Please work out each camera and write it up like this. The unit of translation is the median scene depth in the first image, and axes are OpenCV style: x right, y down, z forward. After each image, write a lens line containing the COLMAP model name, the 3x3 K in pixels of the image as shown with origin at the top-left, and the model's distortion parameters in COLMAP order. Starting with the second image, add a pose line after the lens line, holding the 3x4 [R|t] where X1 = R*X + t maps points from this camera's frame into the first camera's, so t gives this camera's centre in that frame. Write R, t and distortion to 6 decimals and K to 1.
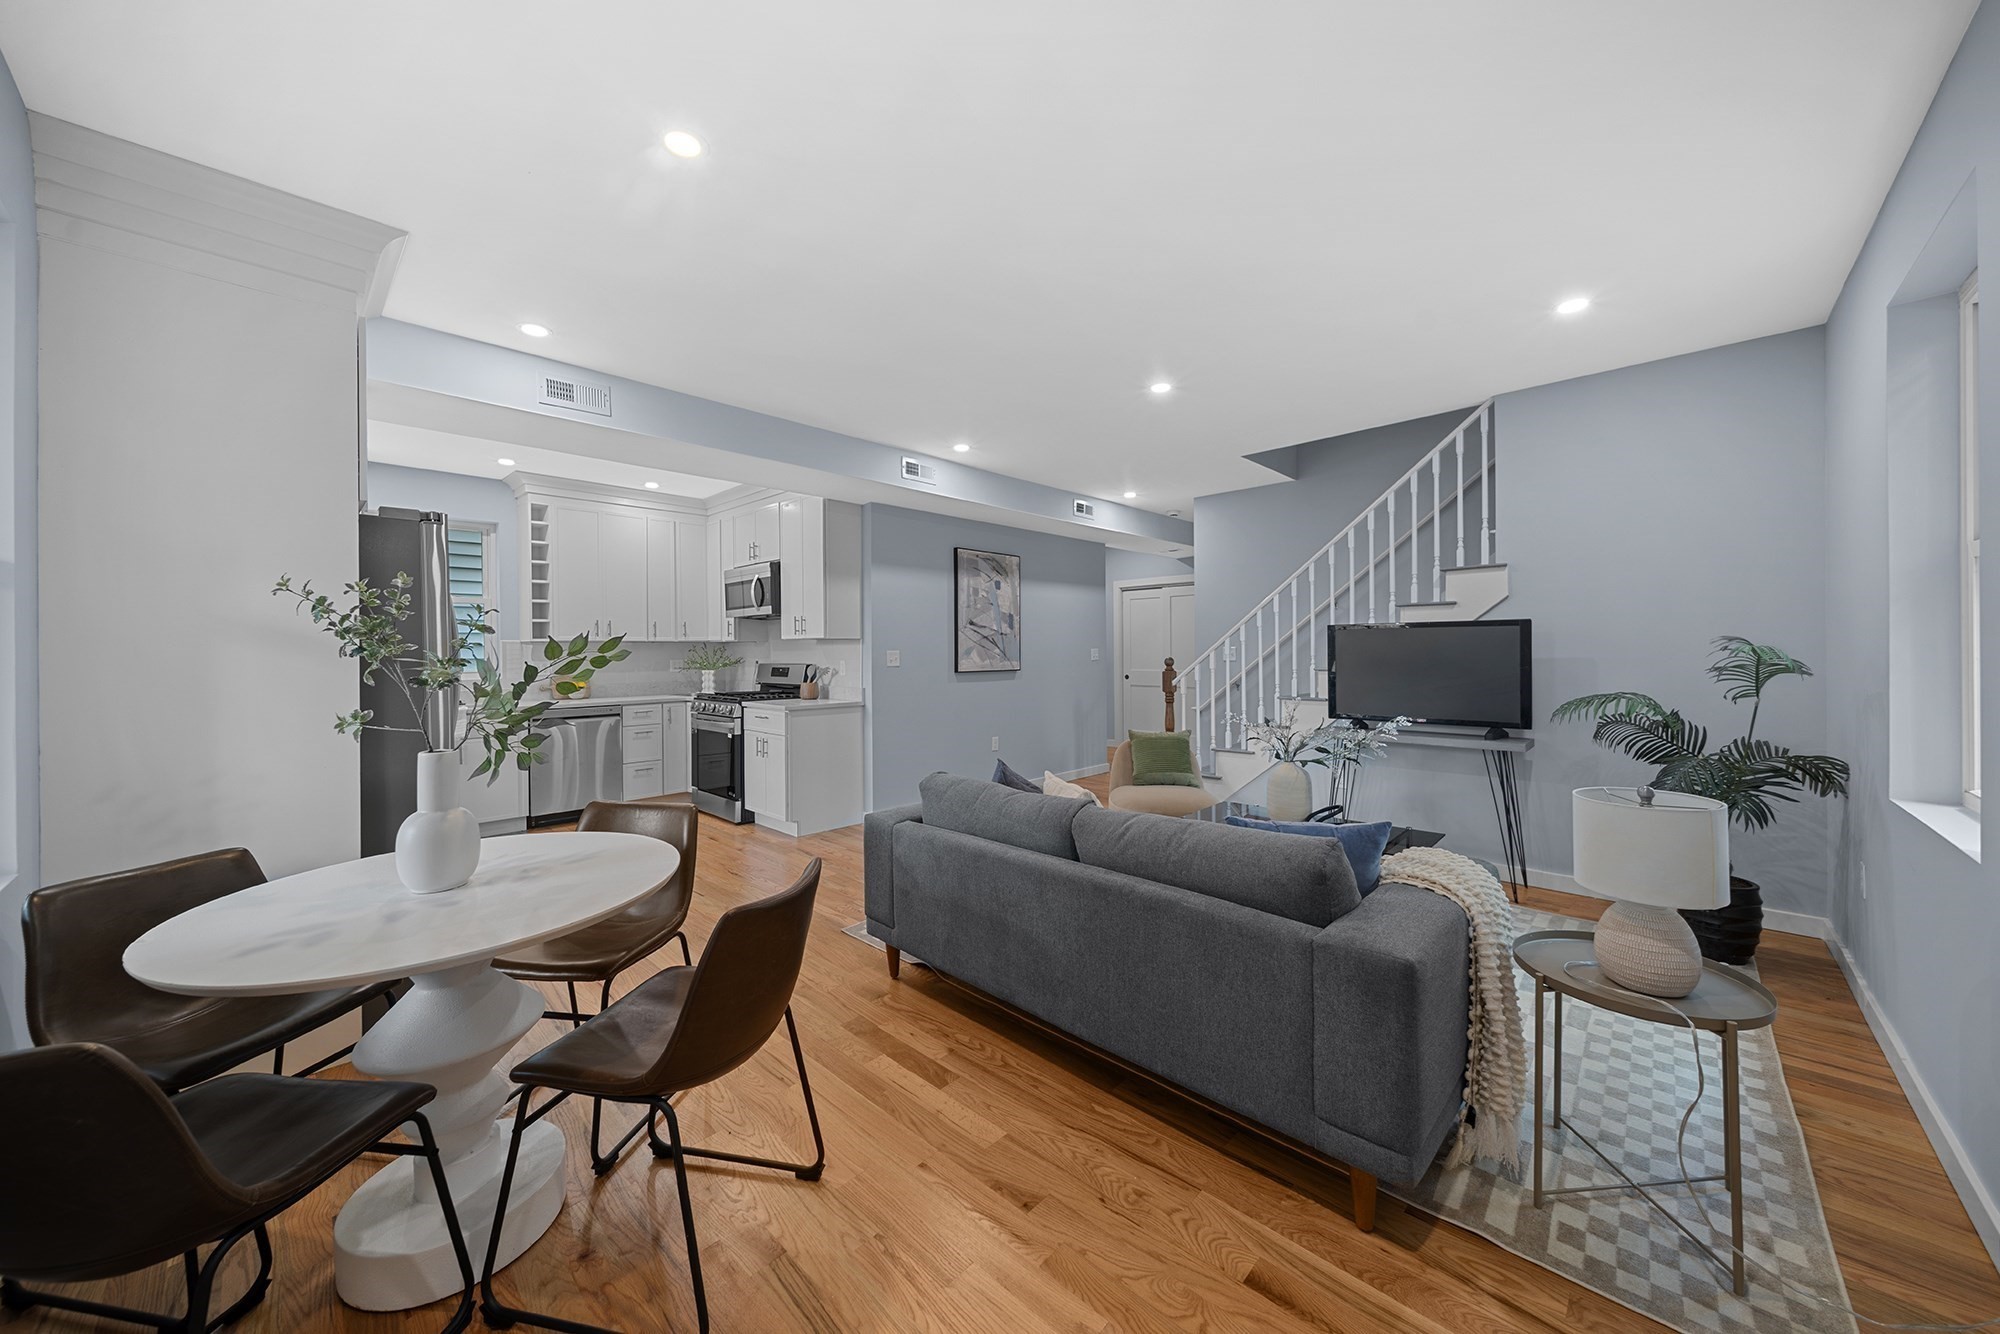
lens RADIAL K [[696.8, 0, 1000.8], [0, 696.8, 654.9], [0, 0, 1]] dist [-0.000688, -0.000394]
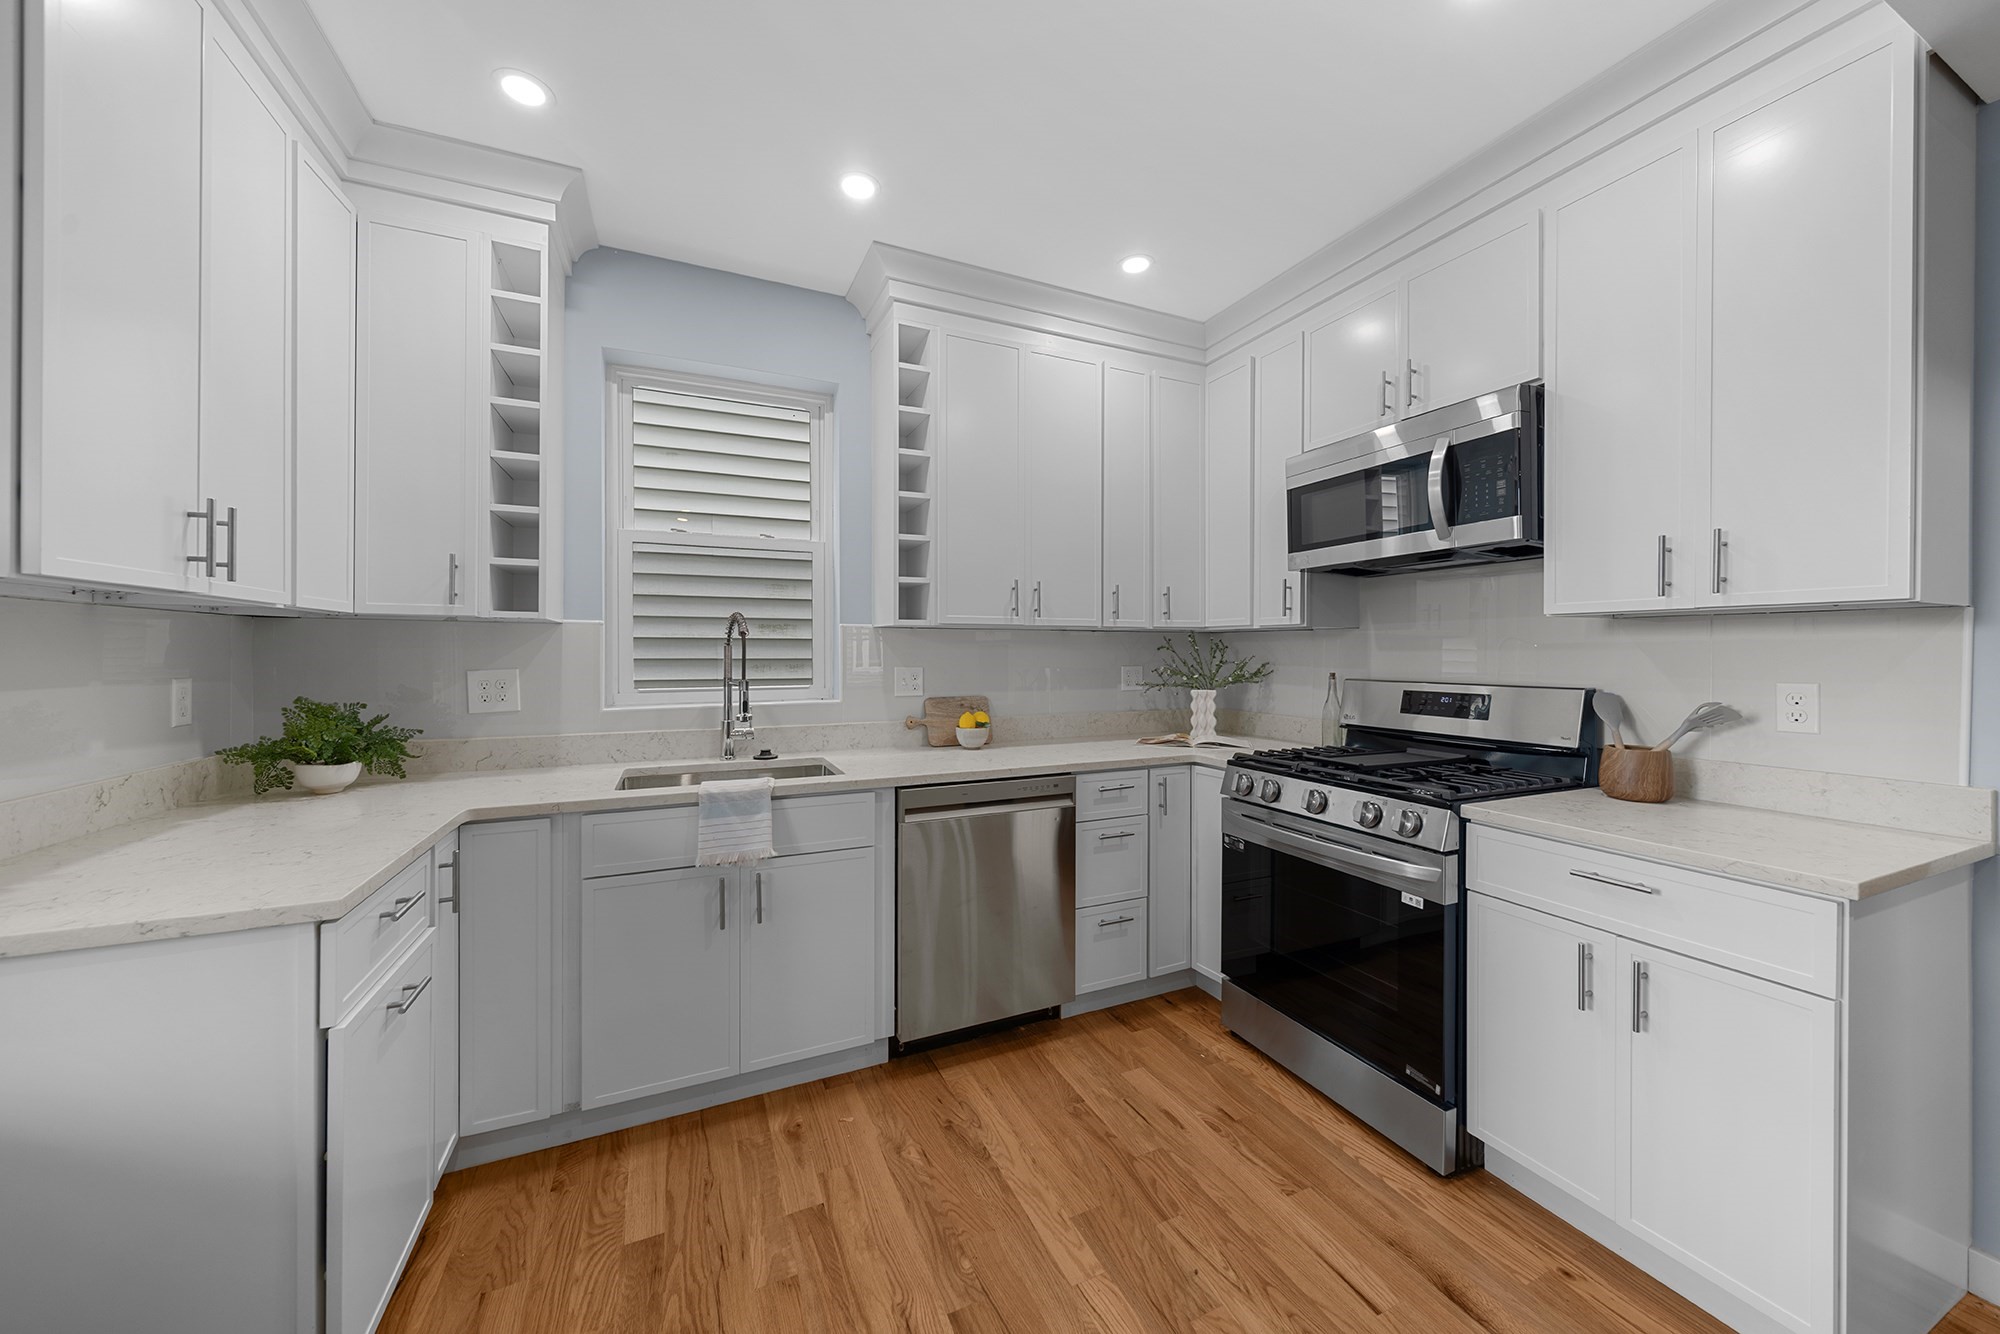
lens RADIAL K [[696.8, 0, 1000.8], [0, 696.8, 654.9], [0, 0, 1]] dist [-0.000688, -0.000394]
pose [[0.926472, 0.009015, -0.376257, -0.421623], [-0.008740, 0.999959, 0.002438, -0.001721], [0.376263, 0.001030, 0.926512, 0.579136]]
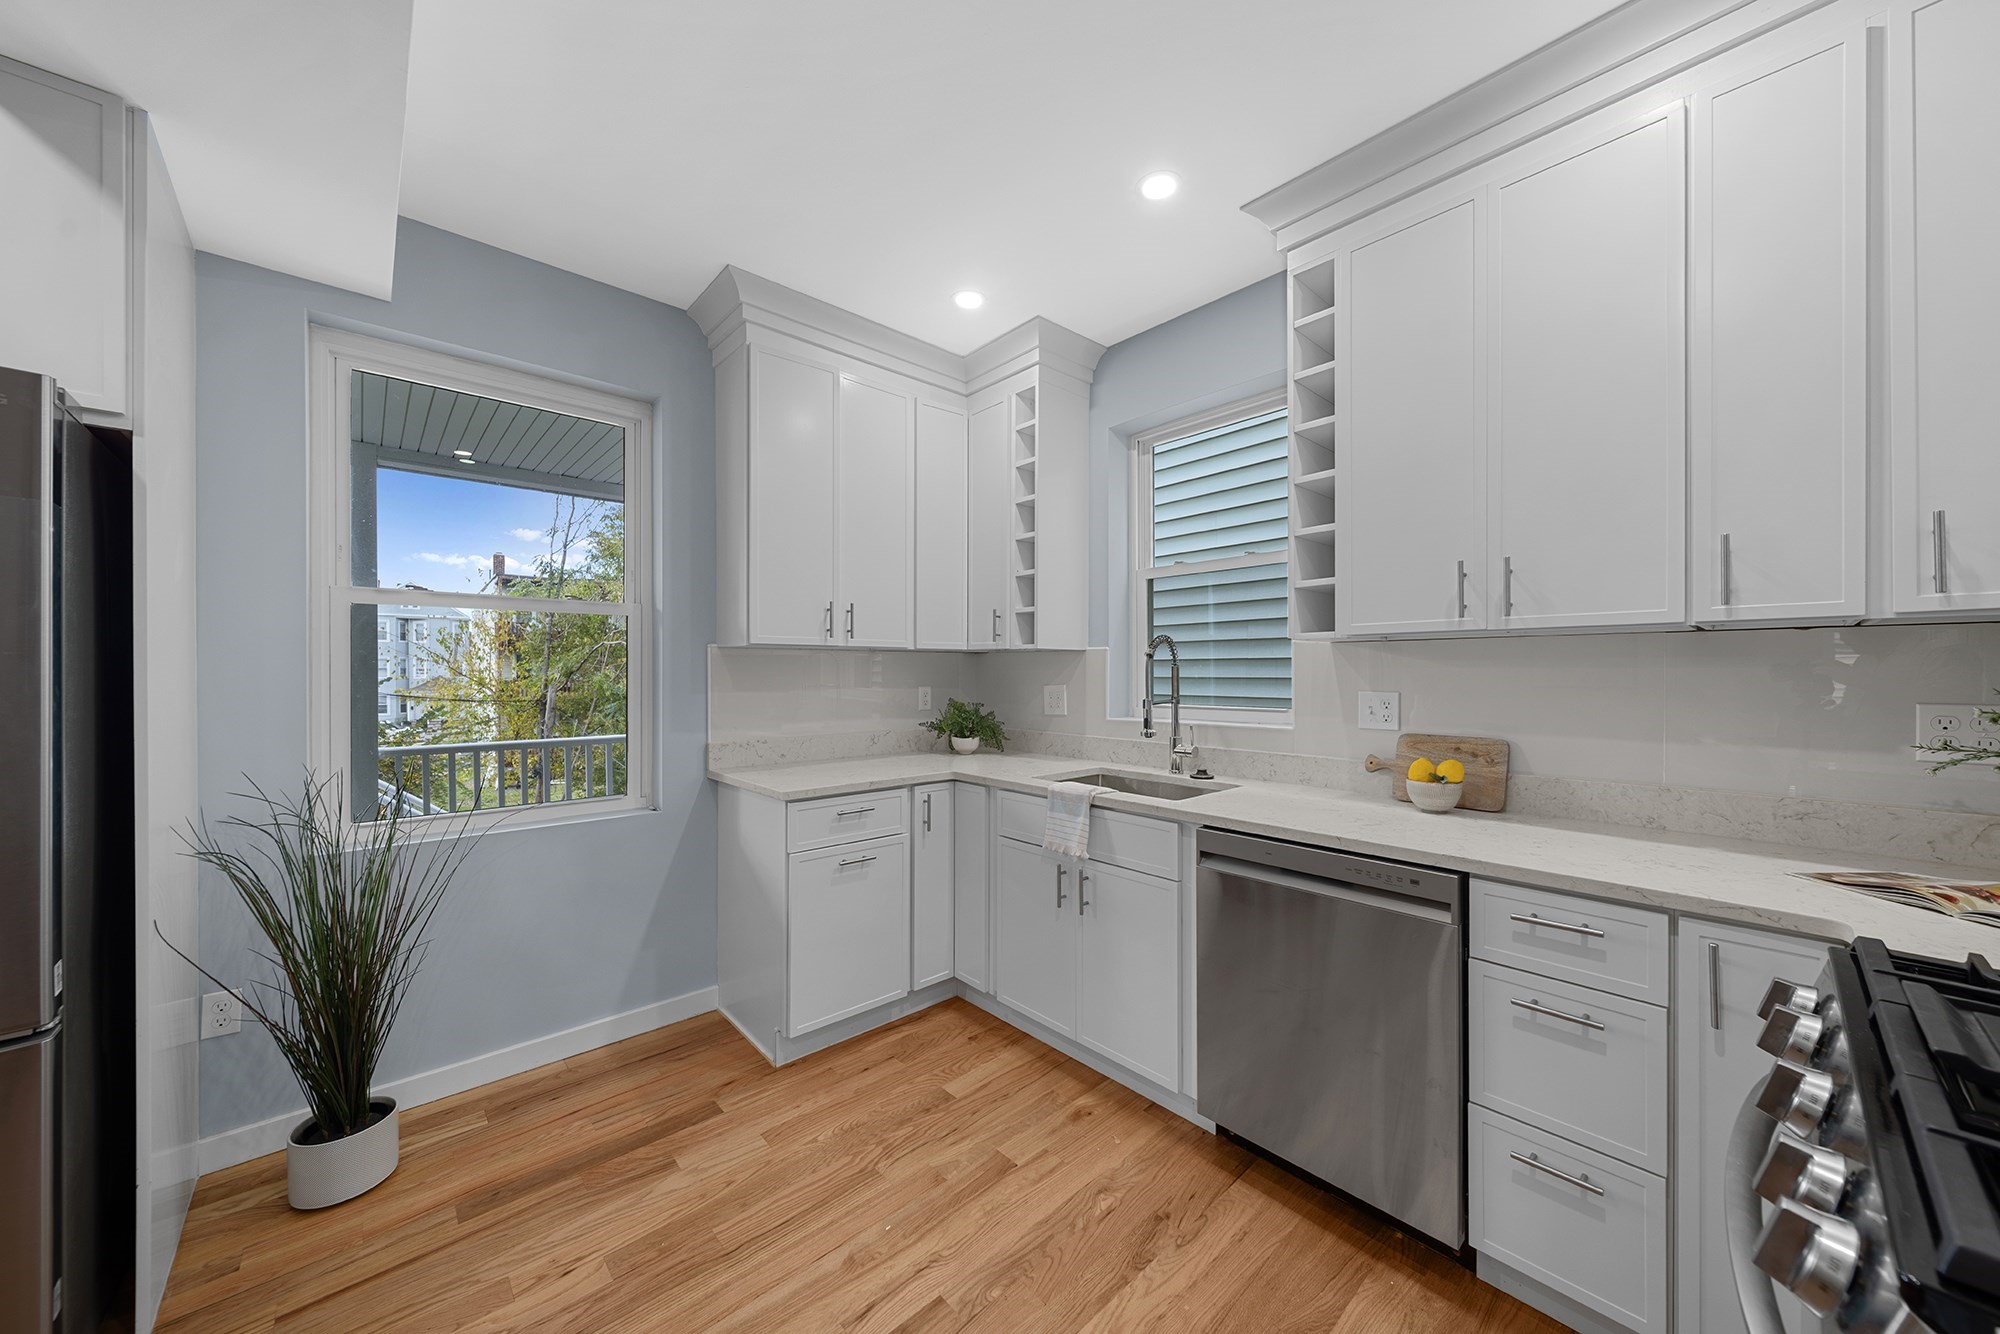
lens RADIAL K [[699.7, 0, 1014.1], [0, 699.7, 674.0], [0, 0, 1]] dist [0.000369, -0.000096]
pose [[-0.065423, 0.010192, -0.997806, -0.272178], [-0.003344, 0.999940, 0.010433, -0.004368], [0.997852, 0.004019, -0.065385, 0.842343]]
